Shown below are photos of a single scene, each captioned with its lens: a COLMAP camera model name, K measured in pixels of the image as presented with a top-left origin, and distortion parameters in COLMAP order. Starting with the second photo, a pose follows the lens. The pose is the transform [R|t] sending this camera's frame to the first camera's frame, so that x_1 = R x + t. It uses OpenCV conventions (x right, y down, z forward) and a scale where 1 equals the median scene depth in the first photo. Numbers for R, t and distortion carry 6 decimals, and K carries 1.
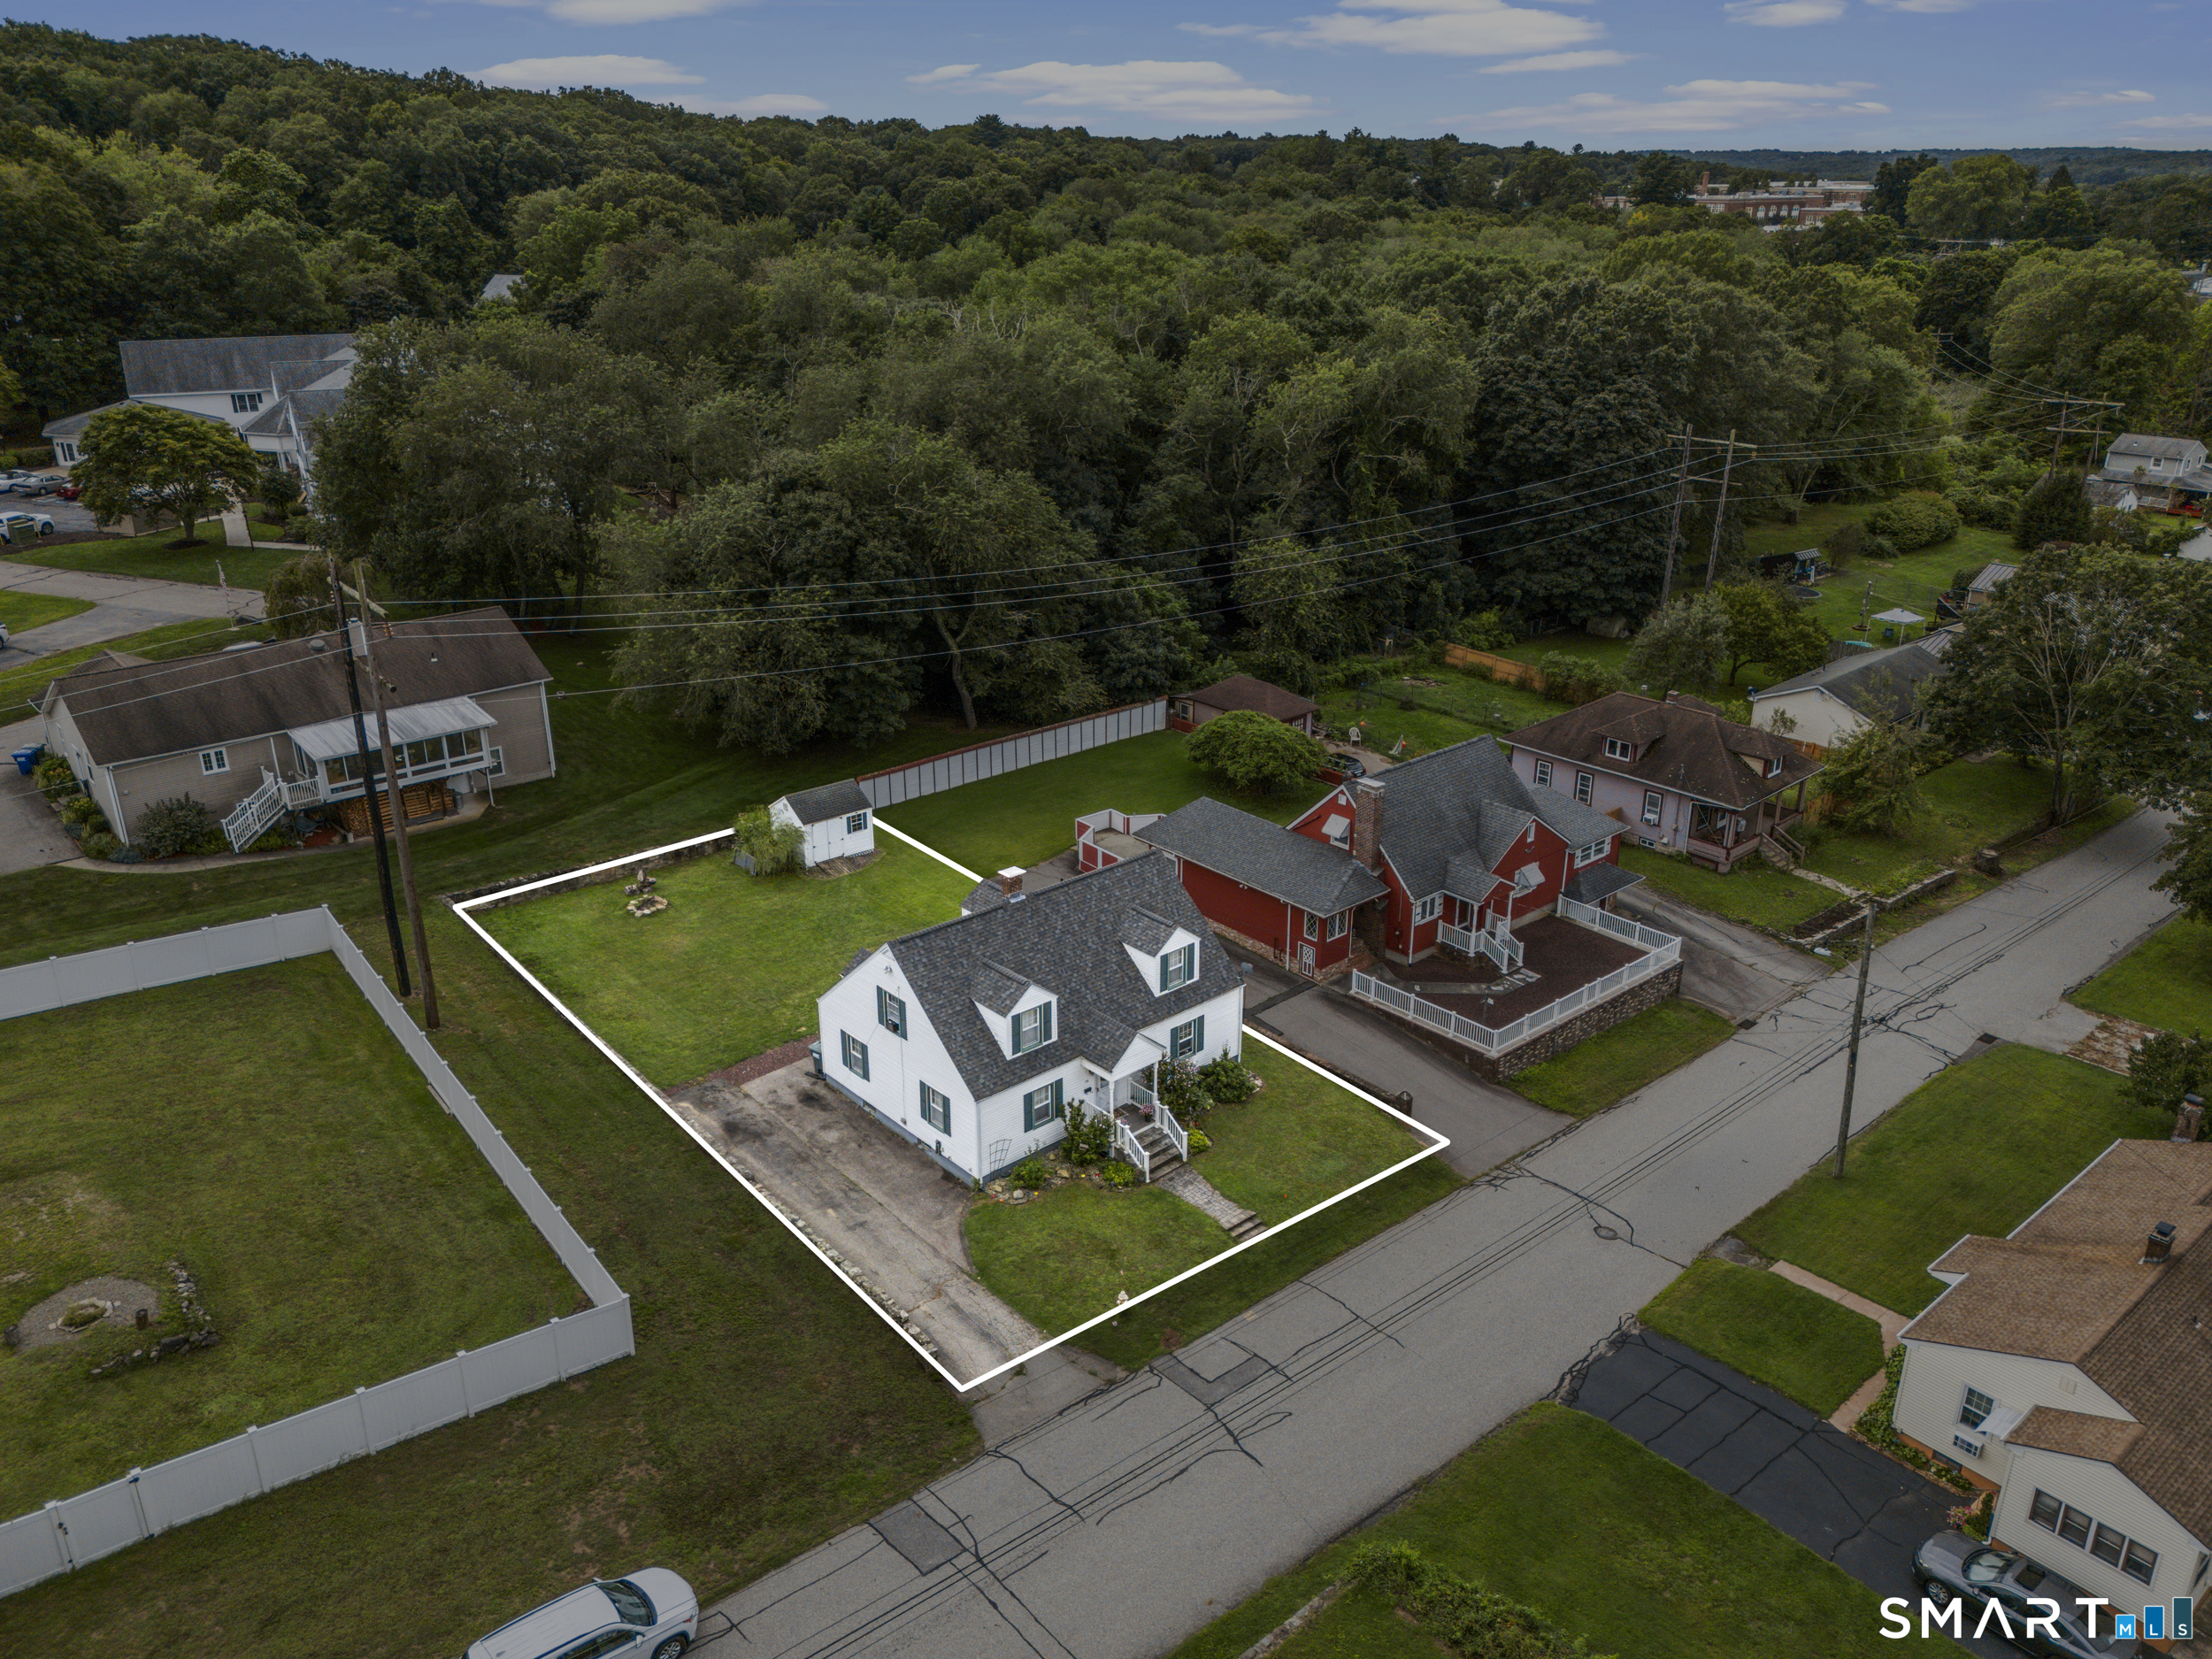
lens RADIAL K [[1651.6, 0, 1114.1], [0, 1651.6, 836.2], [0, 0, 1]] dist [0.063926, -0.055521]
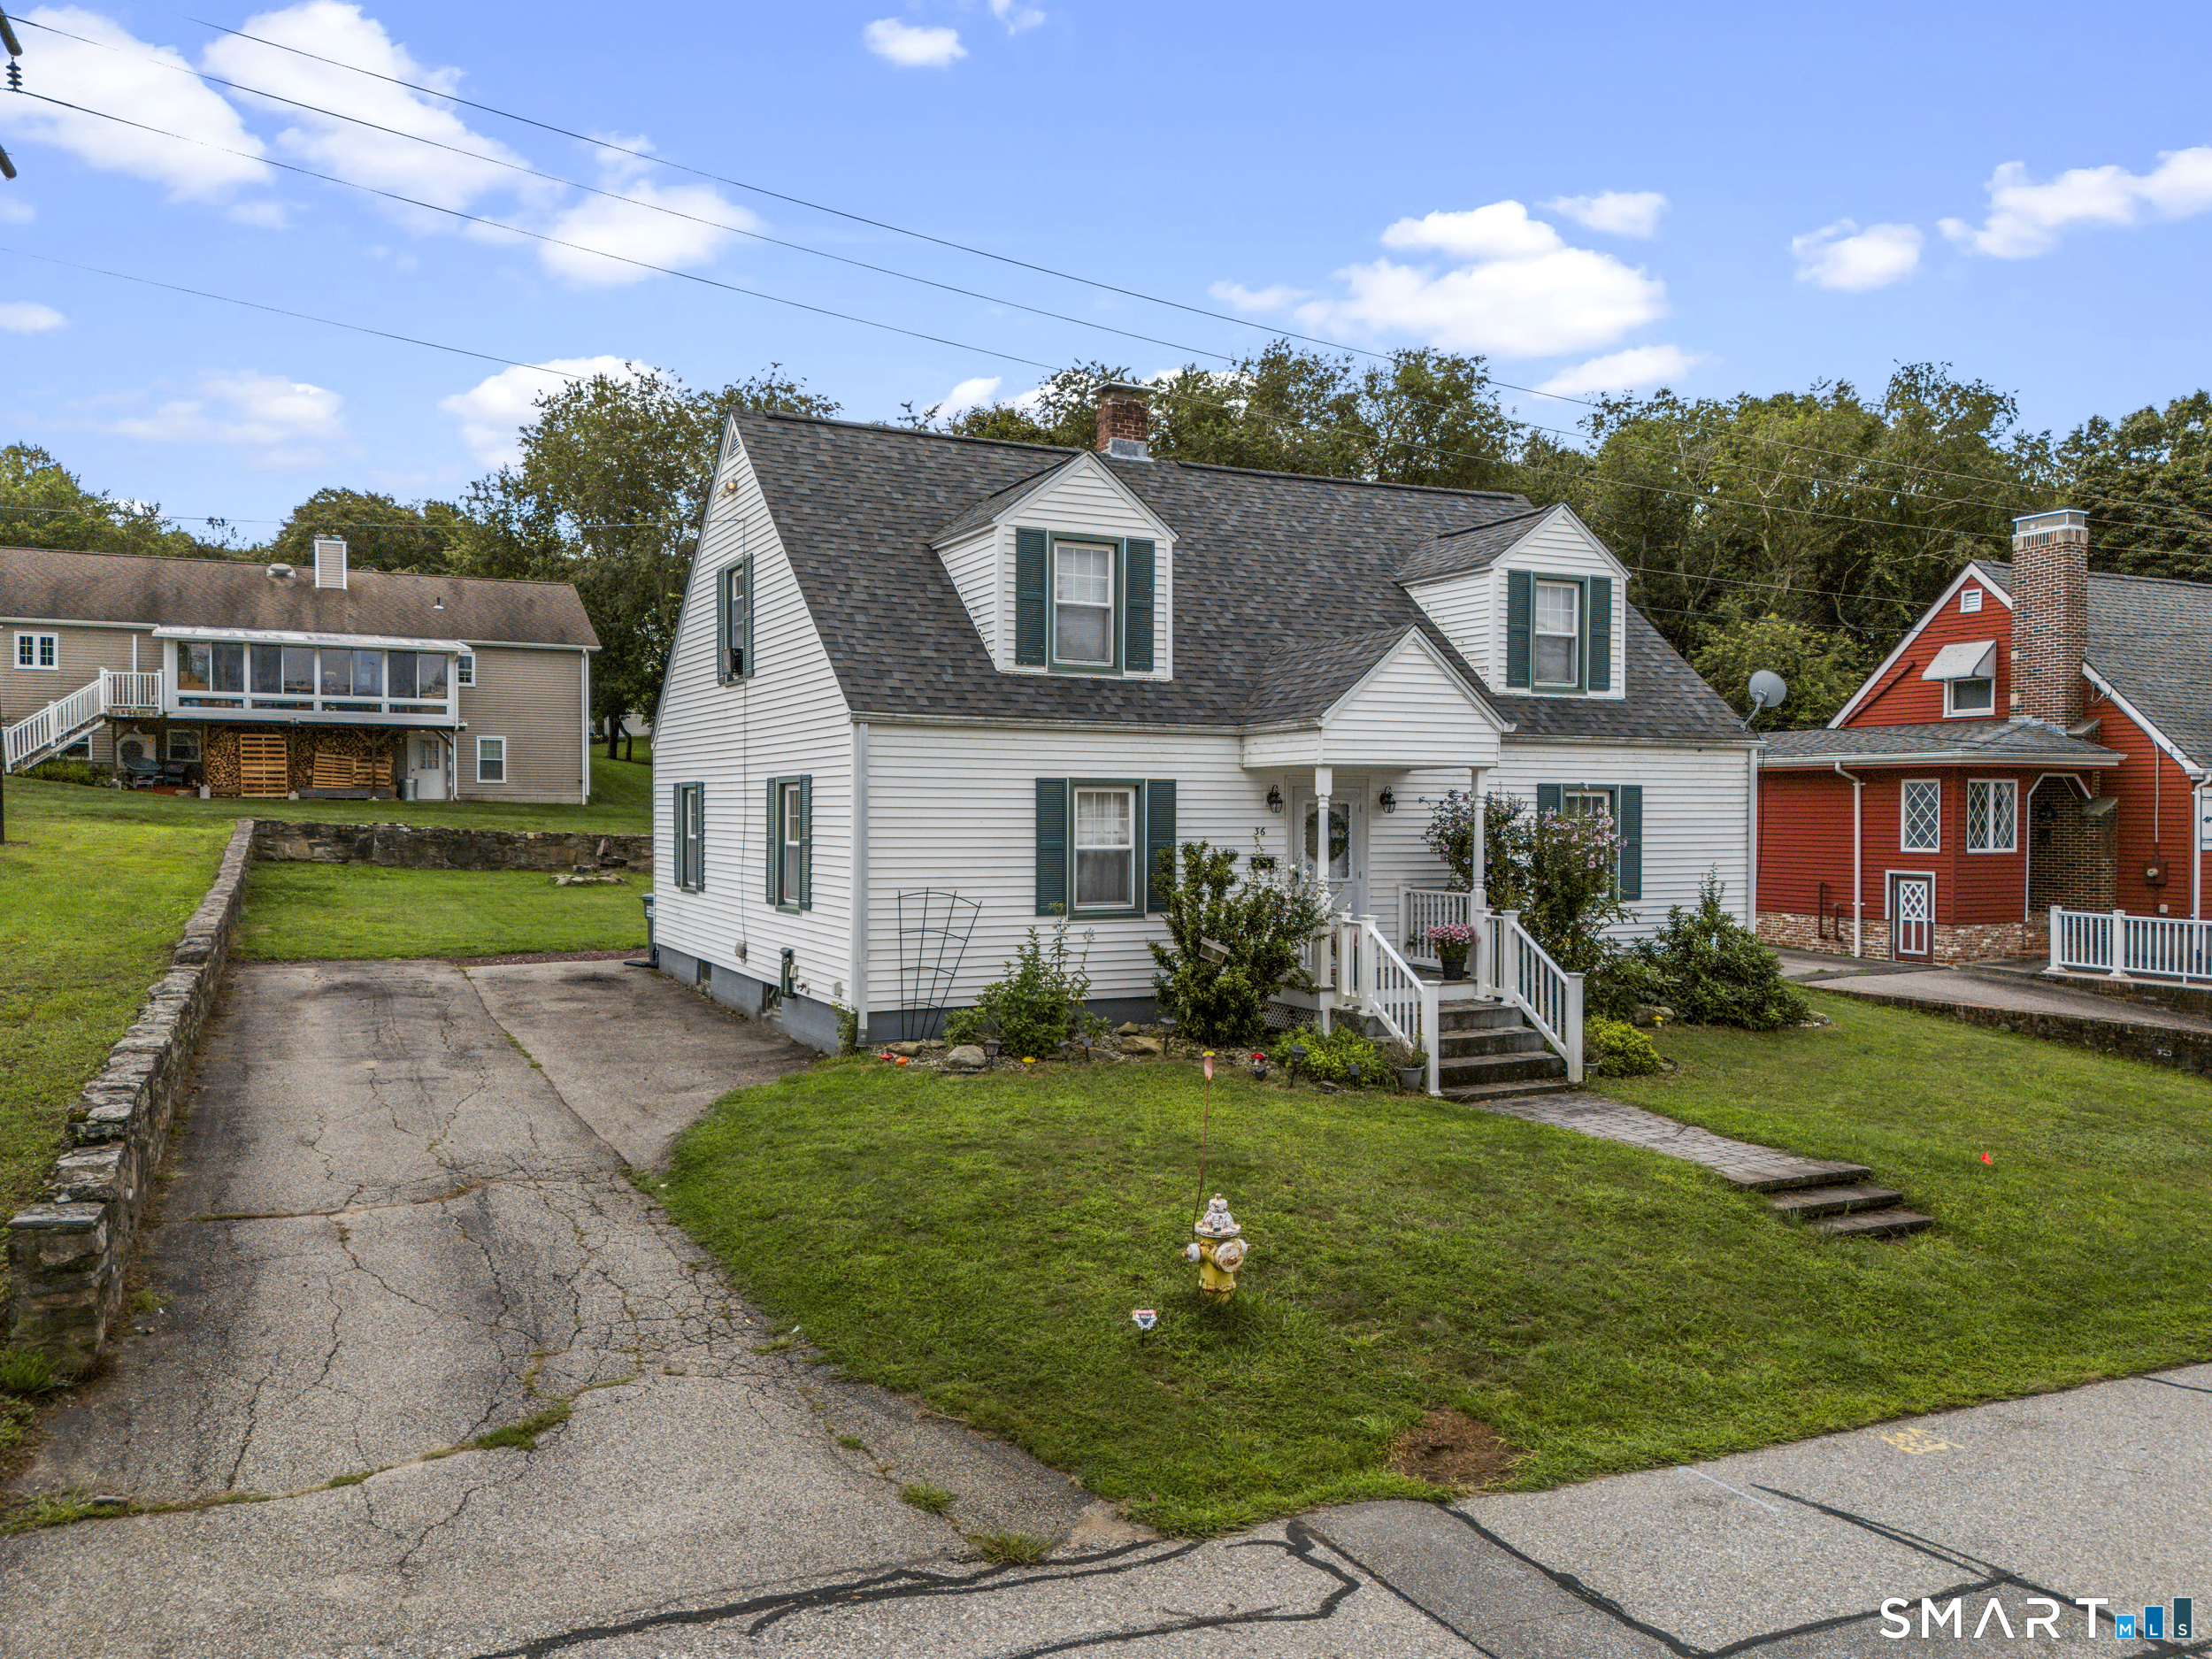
lens RADIAL K [[1631.4, 0, 1107.3], [0, 1631.4, 837.9], [0, 0, 1]] dist [0.102987, -0.119986]
pose [[0.966369, 0.008306, -0.257026, 0.030713], [-0.099440, 0.933800, -0.343698, 0.218000], [0.237156, 0.357698, 0.903222, 0.582533]]
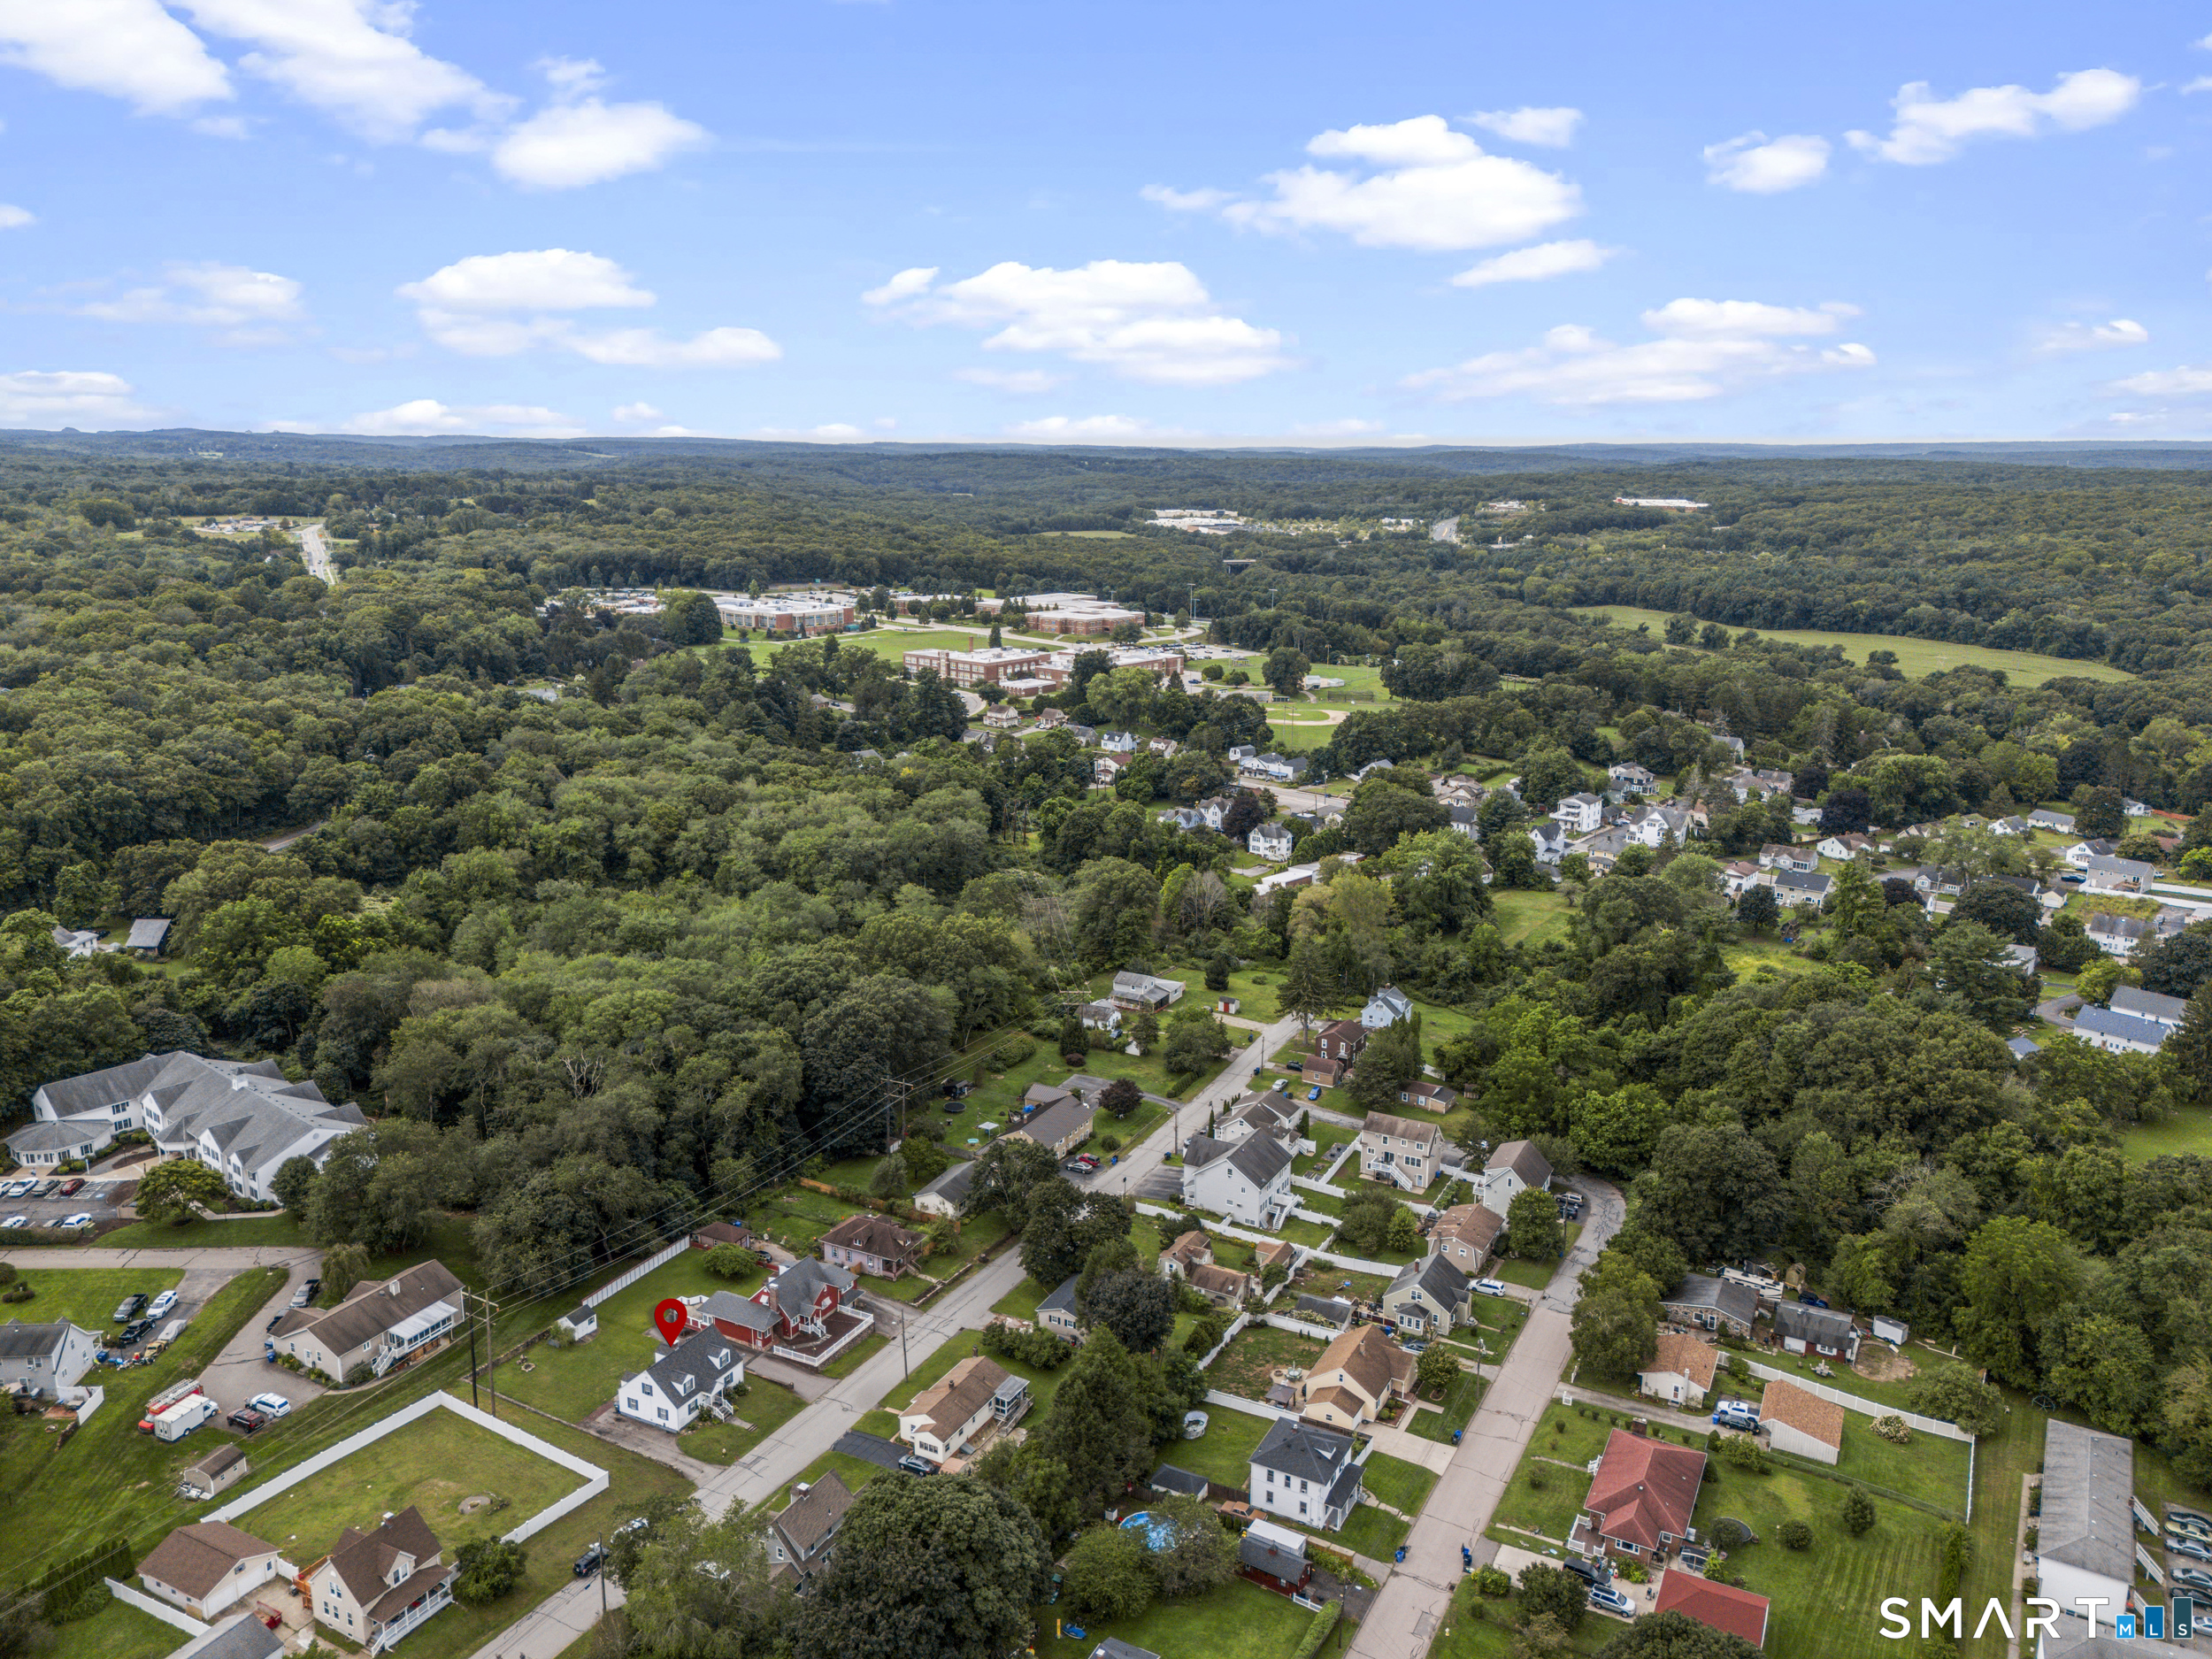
lens RADIAL K [[1651.6, 0, 1114.1], [0, 1651.6, 836.2], [0, 0, 1]] dist [0.063926, -0.055521]
pose [[0.931181, -0.082263, 0.355154, -0.312613], [0.132312, 0.984041, -0.118980, -0.426282], [-0.339699, 0.157783, 0.927205, -2.421486]]
